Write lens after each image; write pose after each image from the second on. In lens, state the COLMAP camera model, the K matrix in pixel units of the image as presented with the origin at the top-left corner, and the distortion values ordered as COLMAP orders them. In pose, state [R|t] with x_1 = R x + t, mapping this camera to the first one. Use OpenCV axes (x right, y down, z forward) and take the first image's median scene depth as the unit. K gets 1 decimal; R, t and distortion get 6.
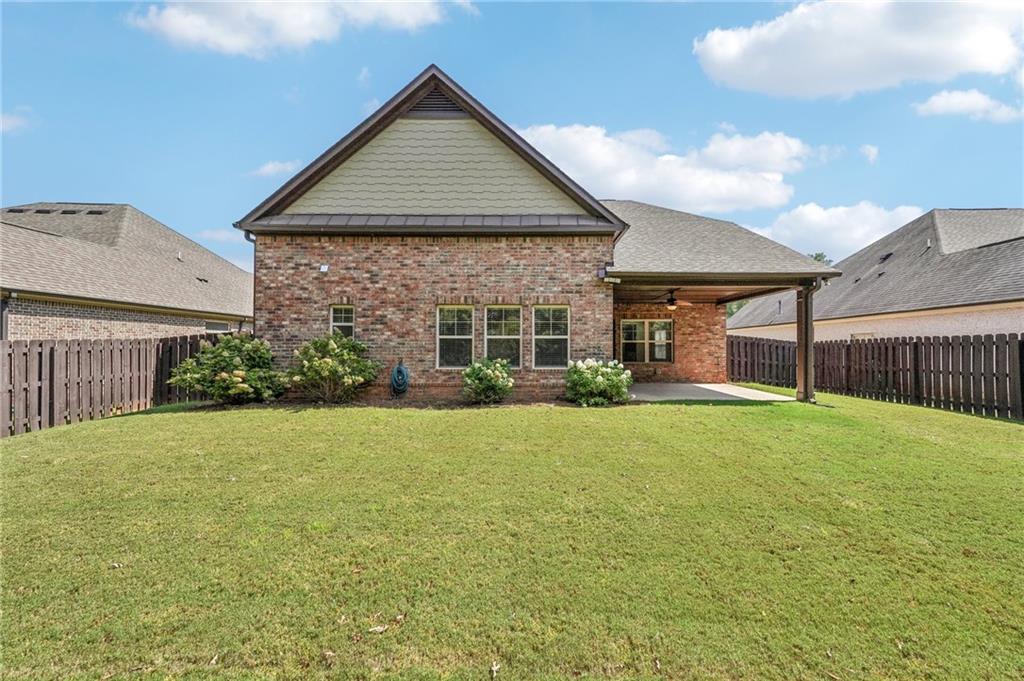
lens RADIAL K [[453.5, 0, 513.0], [0, 453.5, 345.8], [0, 0, 1]] dist [0.004083, 0.000119]
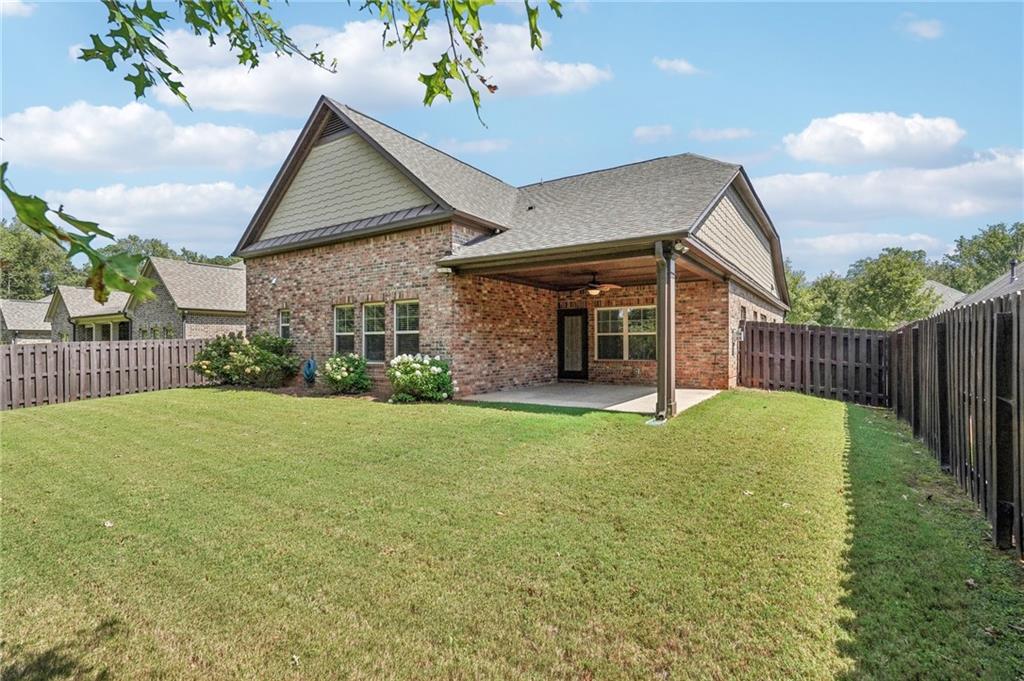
lens RADIAL K [[497.0, 0, 513.7], [0, 497.0, 345.9], [0, 0, 1]] dist [-0.012923, 0.000316]
pose [[0.830893, -0.002157, -0.556428, 0.891034], [0.008810, 0.999918, 0.009279, 0.002653], [0.556362, -0.012612, 0.830844, 0.223709]]
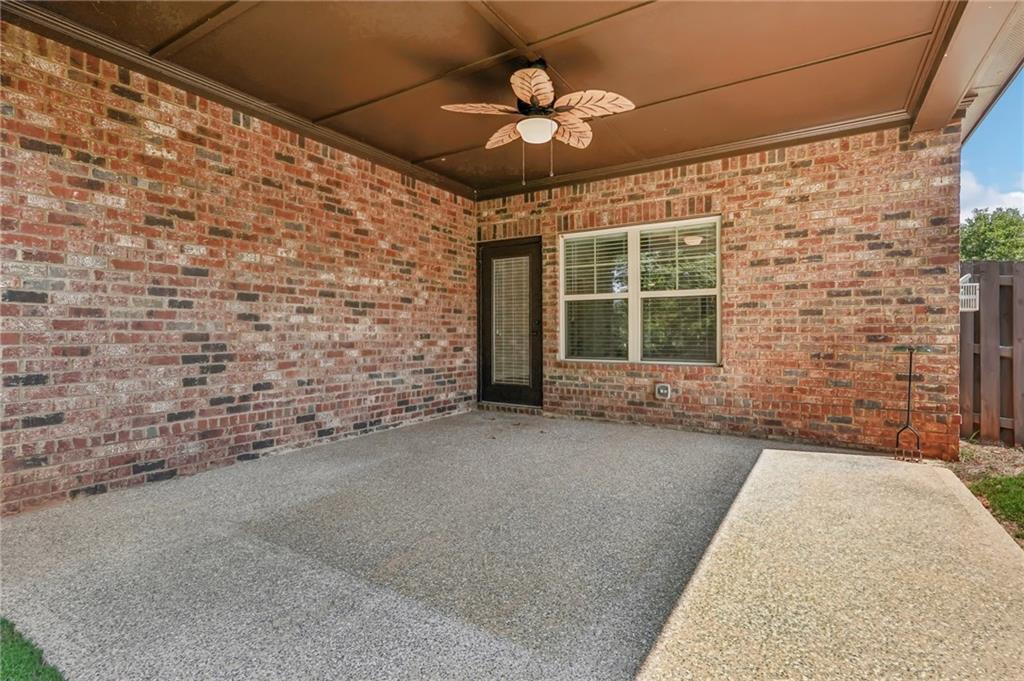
lens RADIAL K [[497.0, 0, 508.4], [0, 497.0, 332.1], [0, 0, 1]] dist [-0.012923, 0.000316]
pose [[0.833820, -0.001098, -0.552035, 0.594526], [0.003225, 0.999991, 0.002882, 0.021689], [0.552026, -0.004184, 0.833816, 0.946003]]
